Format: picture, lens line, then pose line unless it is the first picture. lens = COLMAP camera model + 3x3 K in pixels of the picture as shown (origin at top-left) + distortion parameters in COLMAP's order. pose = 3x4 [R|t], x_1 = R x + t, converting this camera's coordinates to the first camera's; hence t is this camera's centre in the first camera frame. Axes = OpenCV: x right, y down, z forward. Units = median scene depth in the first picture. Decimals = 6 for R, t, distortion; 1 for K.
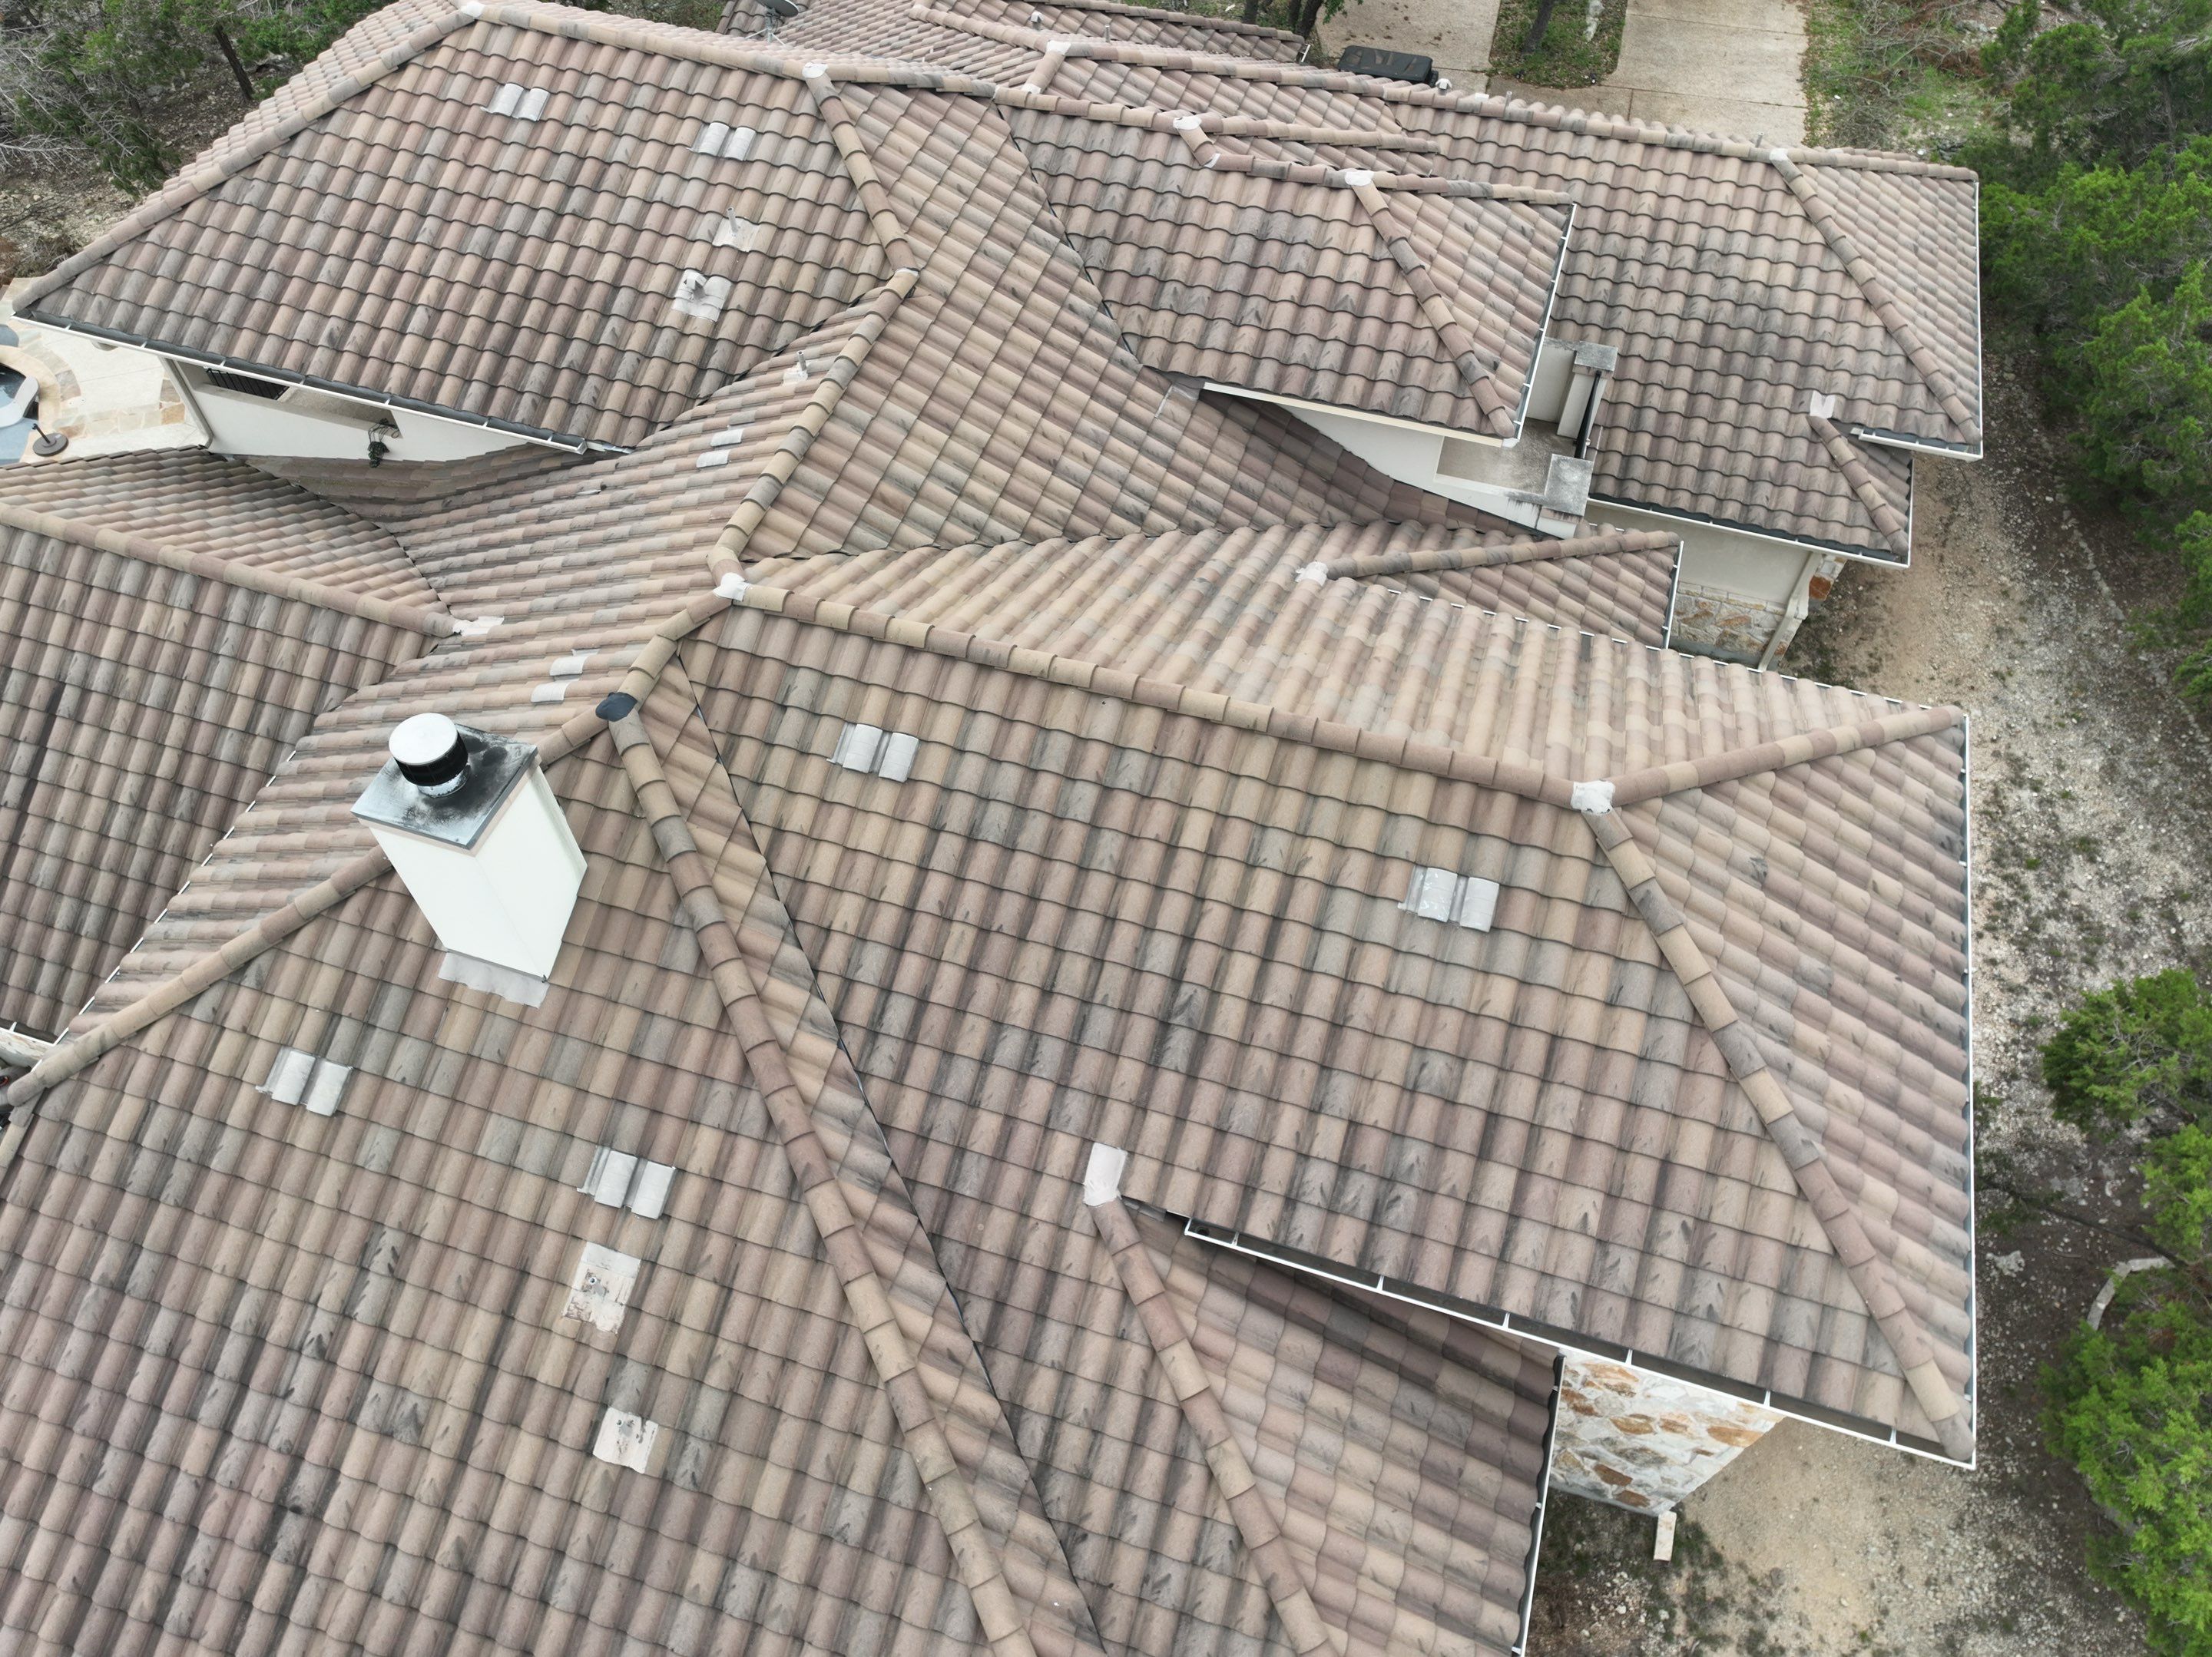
lens RADIAL K [[1510.1, 0, 1107.8], [0, 1510.1, 870.3], [0, 0, 1]] dist [-0.002075, 0.022242]
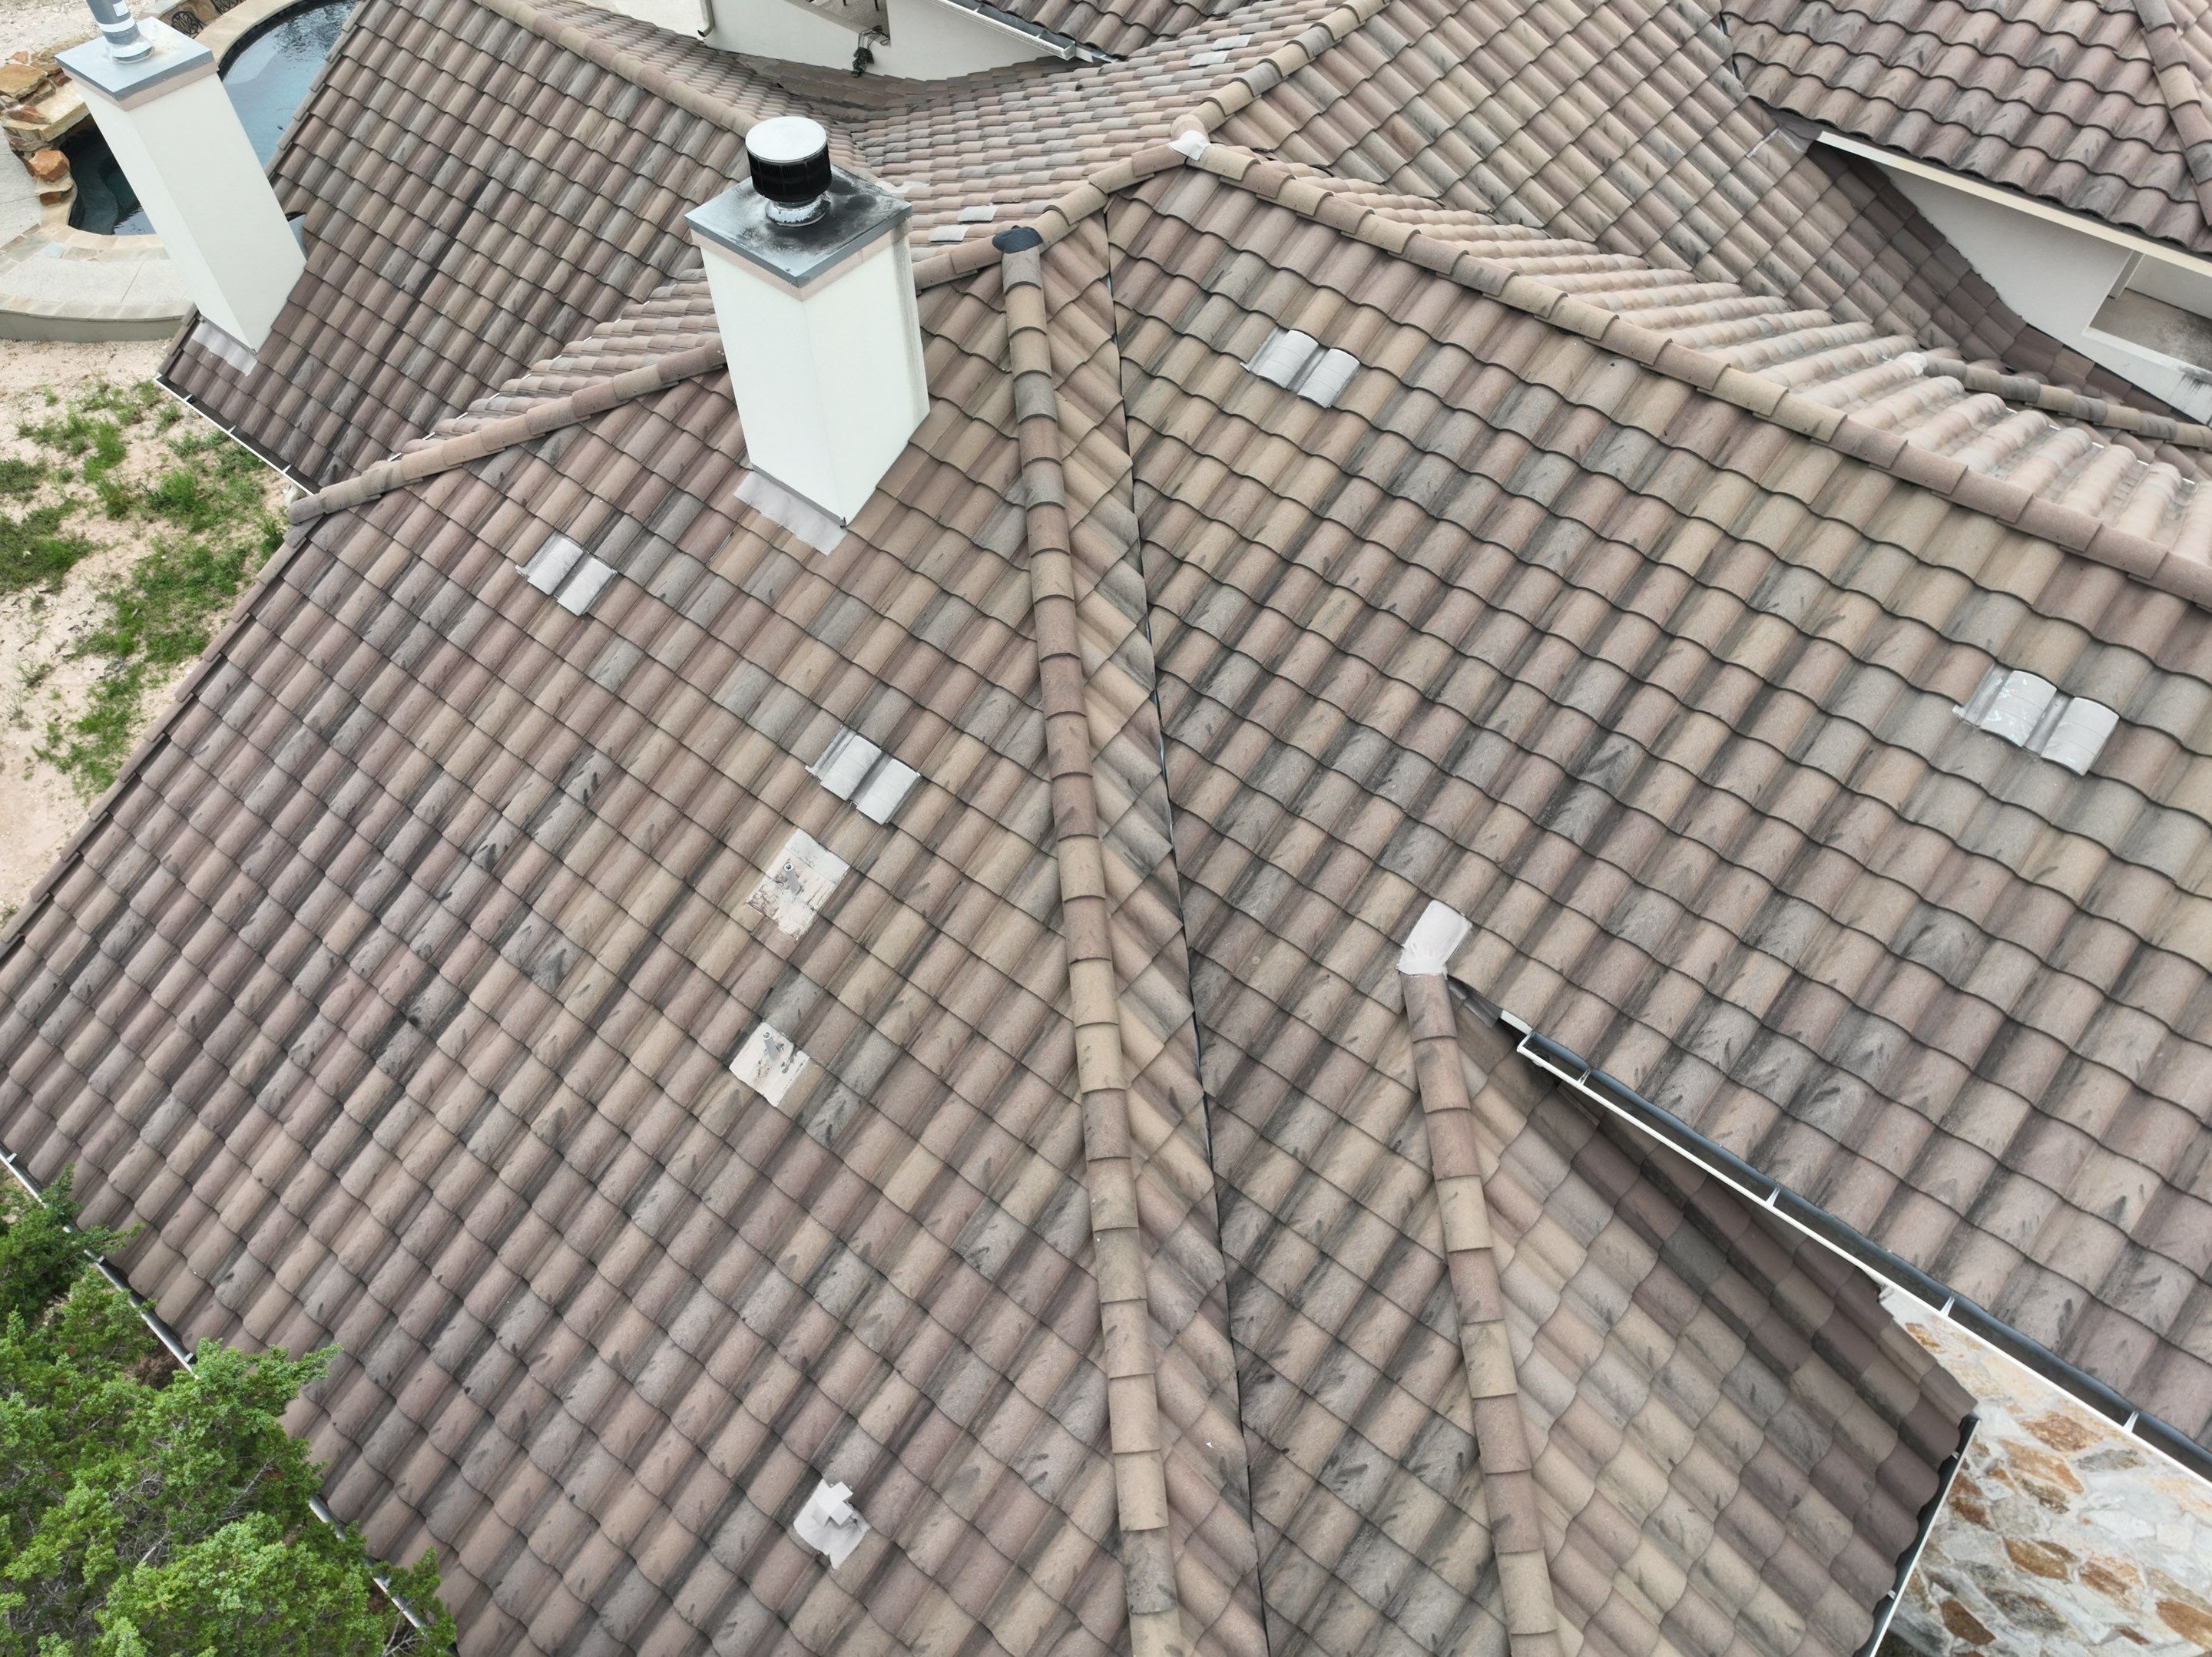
lens RADIAL K [[1560.3, 0, 1106.0], [0, 1560.3, 828.5], [0, 0, 1]] dist [0.002001, 0.012801]
pose [[0.931999, 0.290396, -0.216903, -0.002219], [-0.290706, 0.956303, 0.031209, 0.168581], [0.216488, 0.033968, 0.975694, 0.201955]]
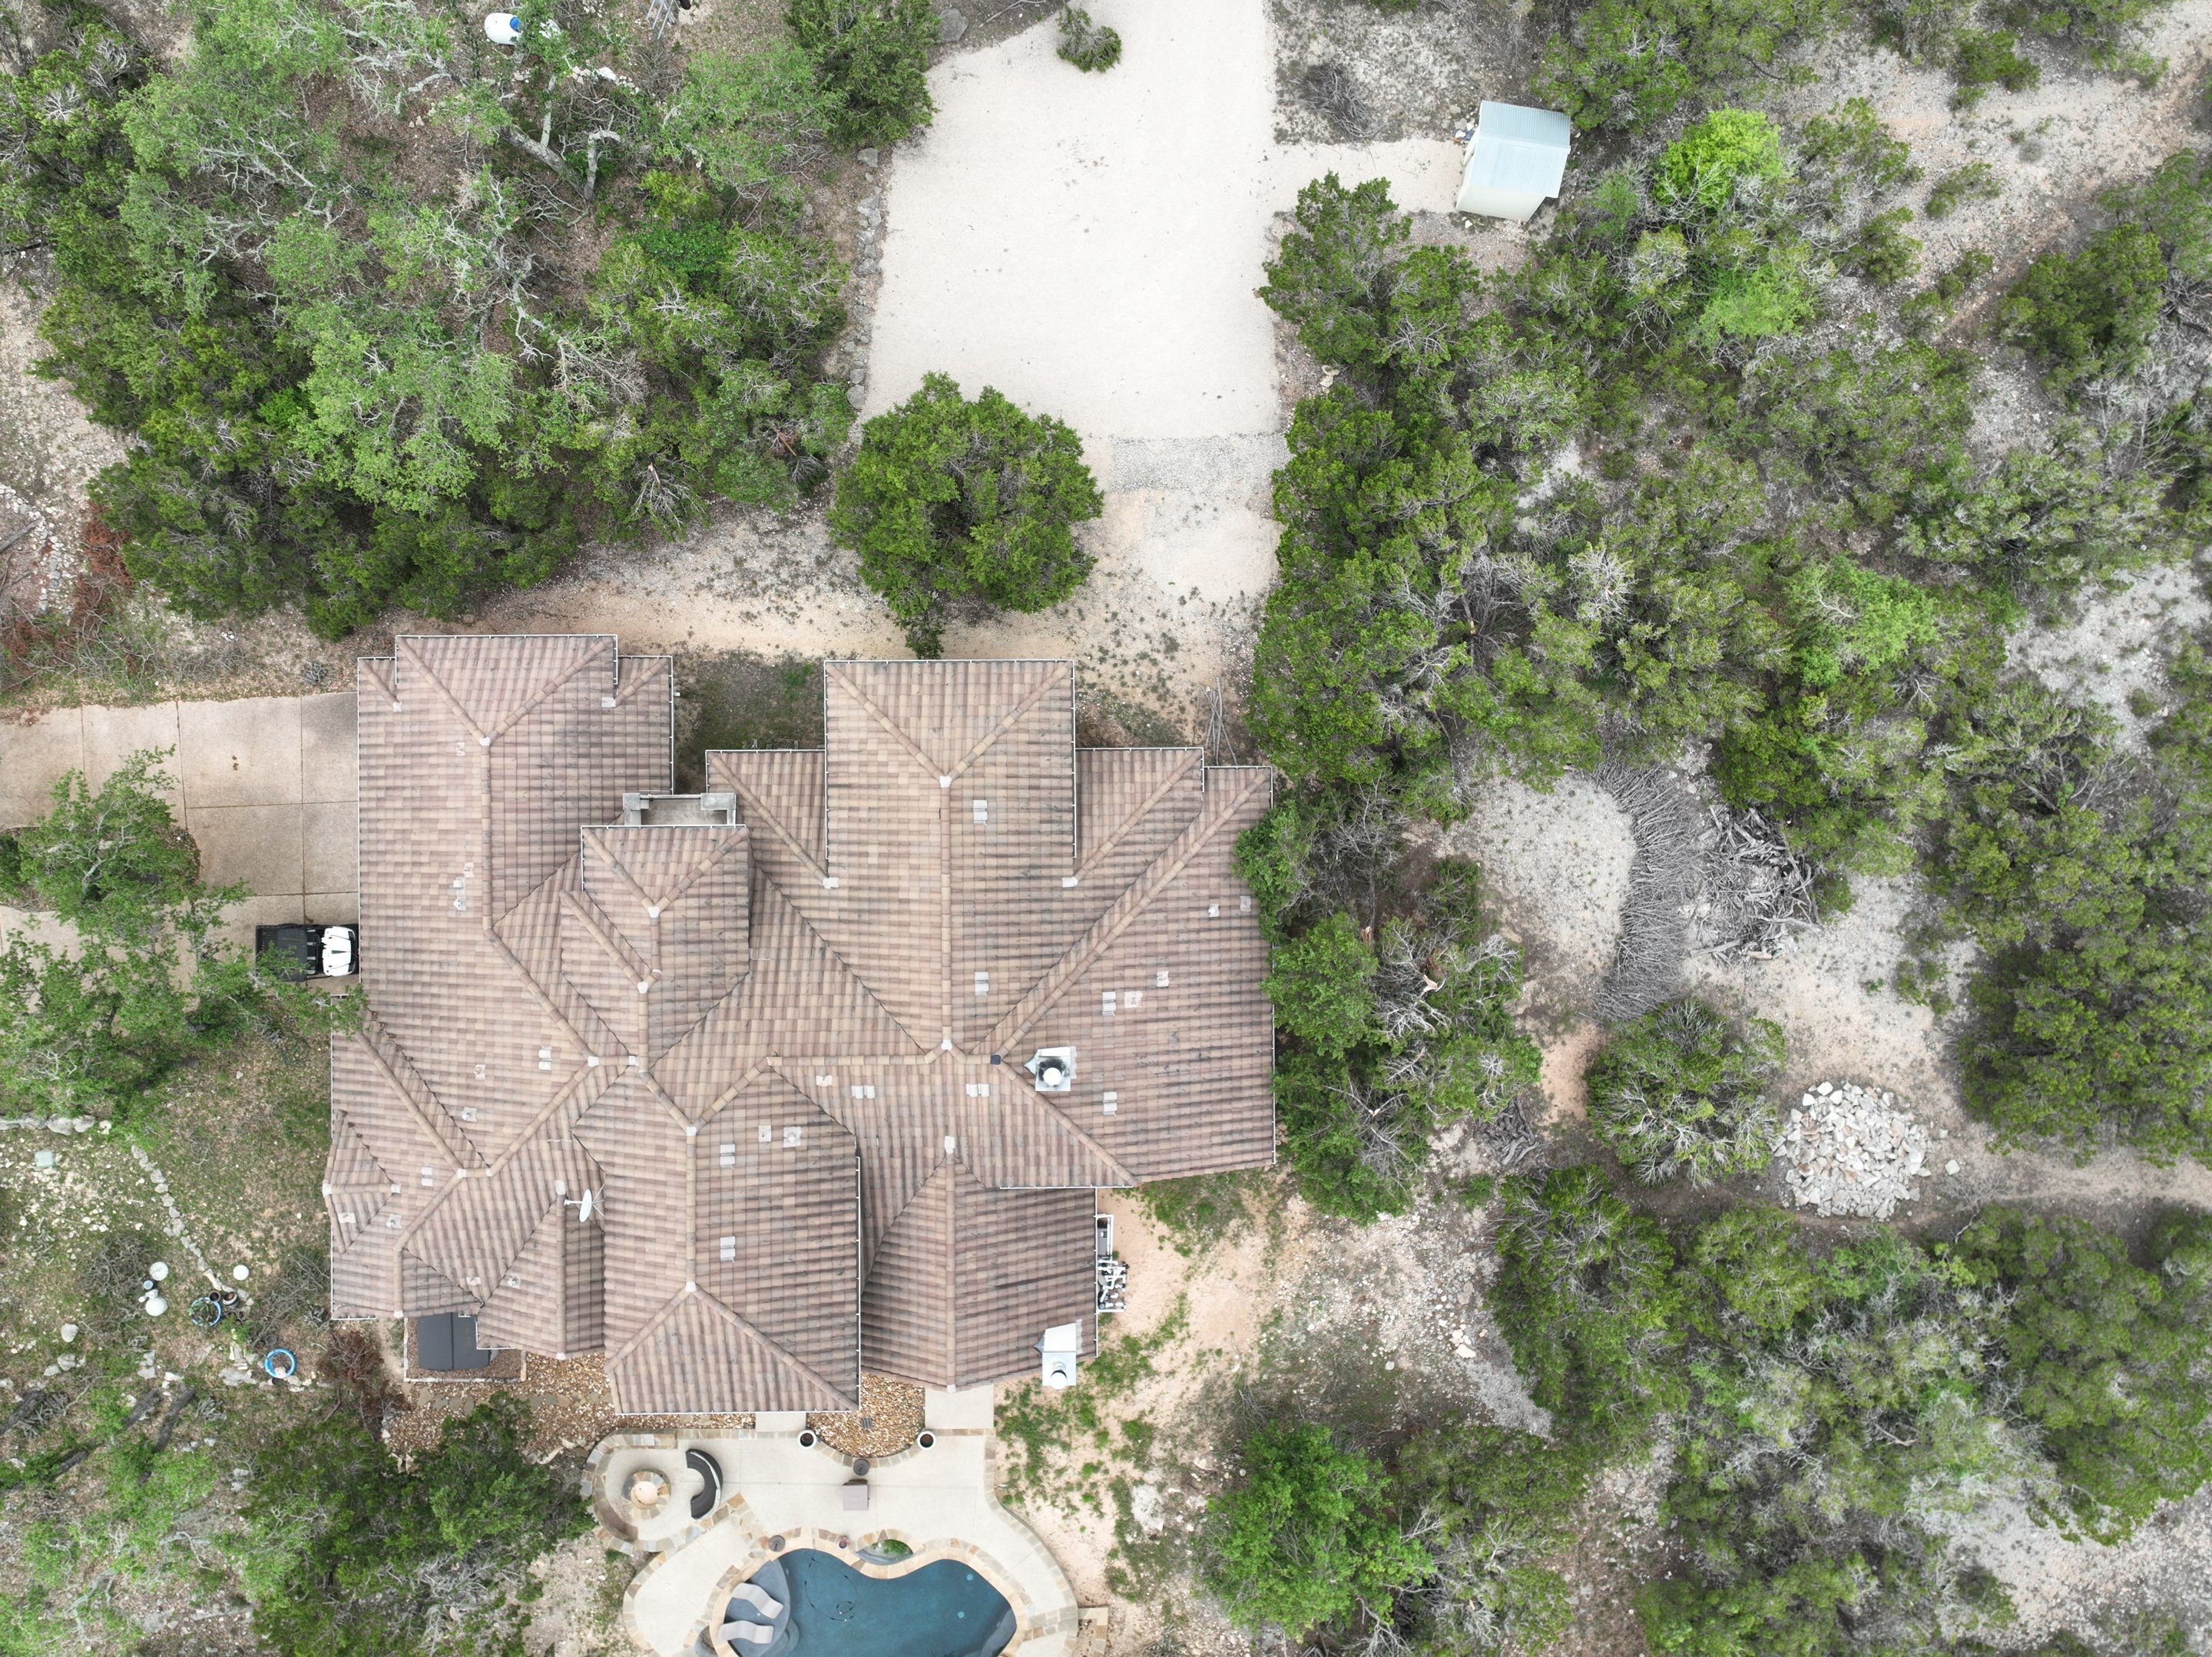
lens RADIAL K [[1535.4, 0, 1106.0], [0, 1535.4, 828.5], [0, 0, 1]] dist [0.001262, 0.010851]
pose [[-0.309575, -0.950872, 0.002554, 0.084918], [0.757678, -0.245052, 0.604874, -1.977286], [-0.574532, 0.189189, 0.796317, -2.087302]]
